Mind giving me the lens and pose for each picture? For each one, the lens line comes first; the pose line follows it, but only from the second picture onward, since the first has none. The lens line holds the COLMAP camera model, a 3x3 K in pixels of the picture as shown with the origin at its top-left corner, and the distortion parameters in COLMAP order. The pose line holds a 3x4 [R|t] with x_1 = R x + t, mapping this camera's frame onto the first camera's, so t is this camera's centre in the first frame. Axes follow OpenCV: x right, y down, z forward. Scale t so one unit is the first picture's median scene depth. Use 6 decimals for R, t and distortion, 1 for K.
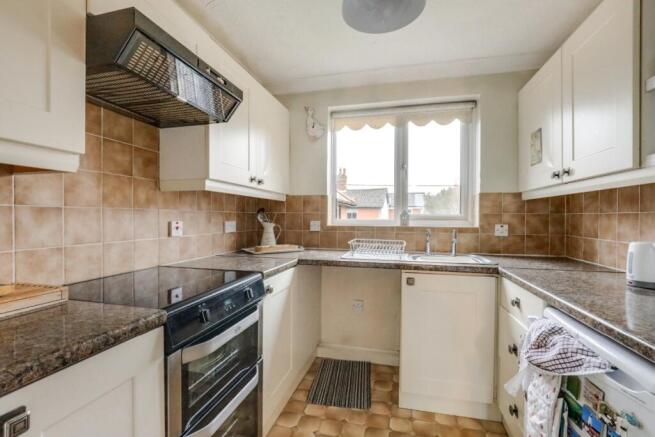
lens RADIAL K [[310.1, 0, 327.5], [0, 310.1, 218.5], [0, 0, 1]] dist [-0.010254, 0.009991]
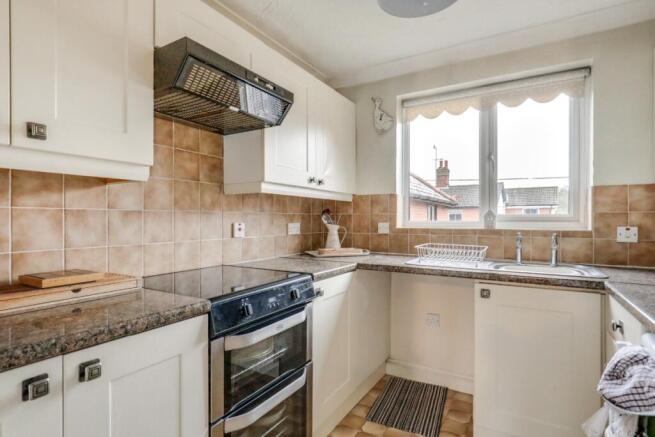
lens RADIAL K [[359.8, 0, 327.5], [0, 359.8, 218.5], [0, 0, 1]] dist [0.021161, 0.000885]
pose [[0.956679, -0.004525, -0.291110, 0.143263], [0.002437, 0.999969, -0.007536, 0.003847], [0.291135, 0.006500, 0.956660, -0.072869]]
